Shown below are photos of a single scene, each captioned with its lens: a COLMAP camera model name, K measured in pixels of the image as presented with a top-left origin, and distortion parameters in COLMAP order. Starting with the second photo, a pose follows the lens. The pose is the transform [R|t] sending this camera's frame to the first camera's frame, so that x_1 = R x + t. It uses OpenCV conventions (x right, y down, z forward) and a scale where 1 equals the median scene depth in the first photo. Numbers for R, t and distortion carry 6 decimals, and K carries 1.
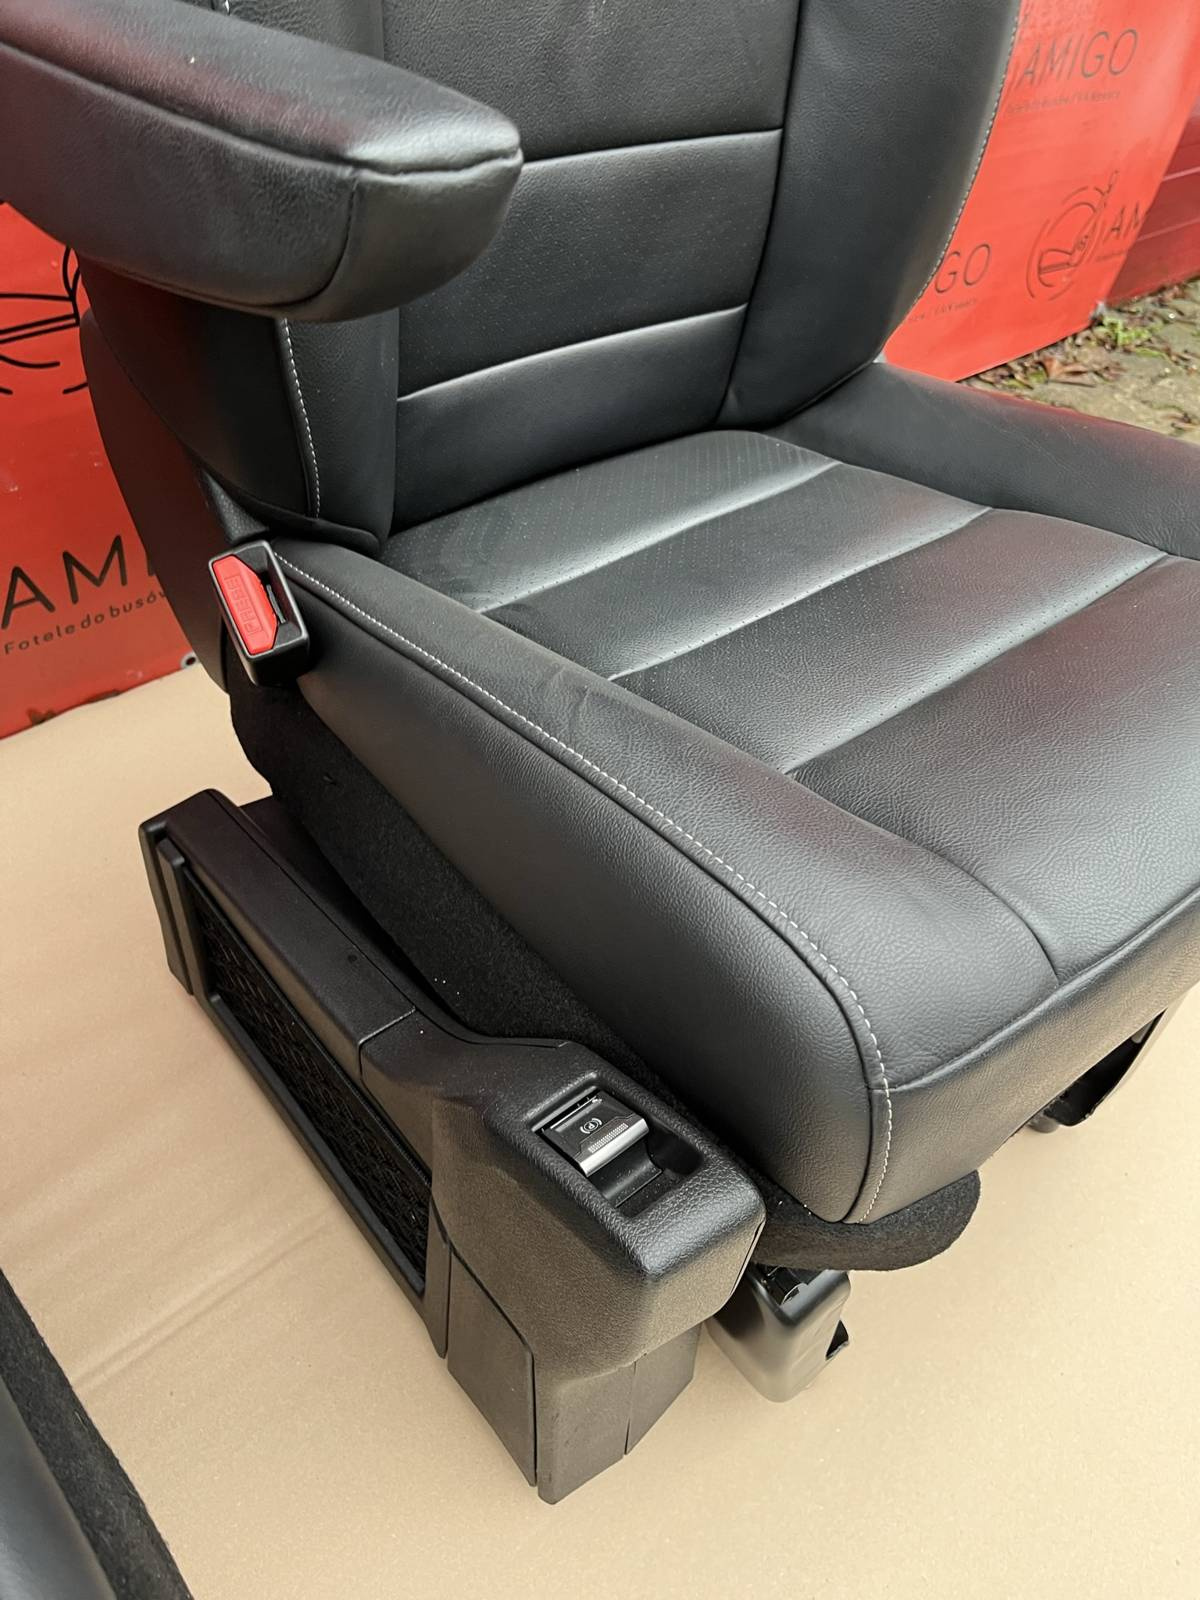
lens RADIAL K [[1206.8, 0, 610.6], [0, 1206.8, 814.1], [0, 0, 1]] dist [0.067595, -0.106313]
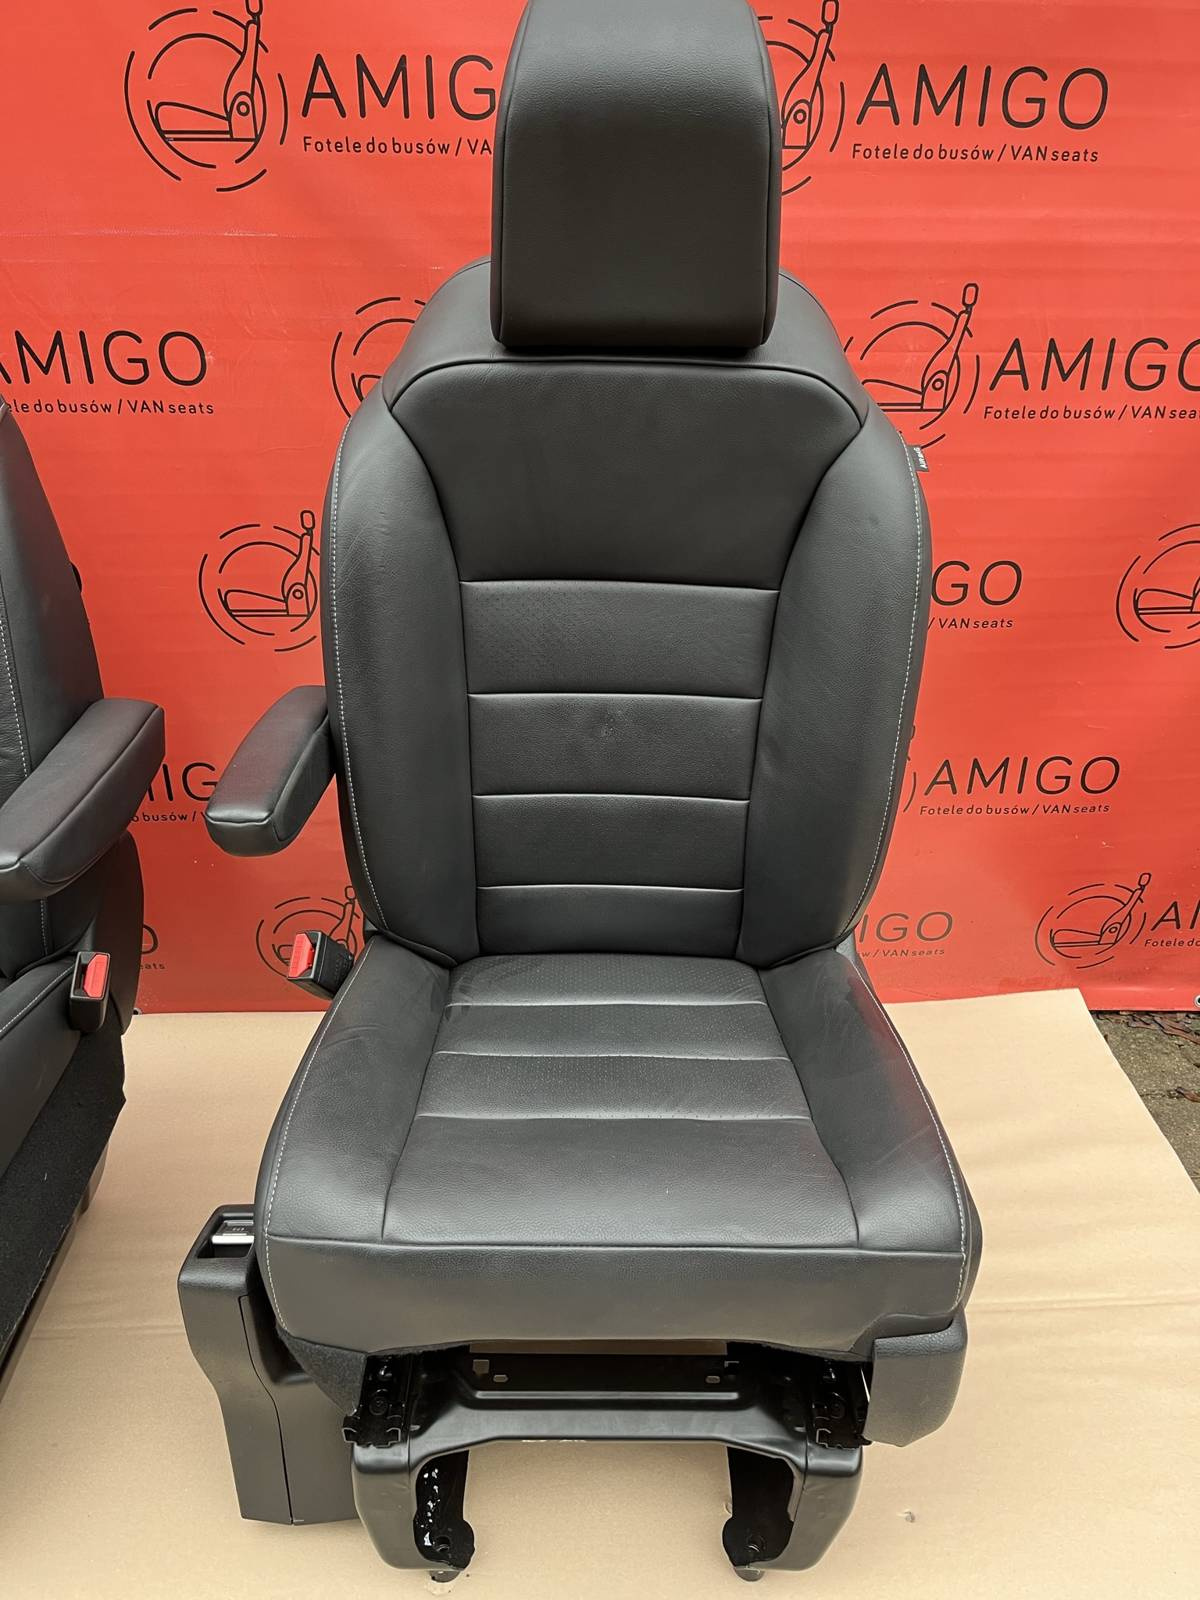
lens RADIAL K [[1206.8, 0, 610.6], [0, 1206.8, 814.1], [0, 0, 1]] dist [0.067595, -0.106313]
pose [[0.762579, 0.211713, -0.611270, 0.973952], [-0.408937, 0.889941, -0.201932, -0.131346], [0.501243, 0.403959, 0.765227, -0.334954]]
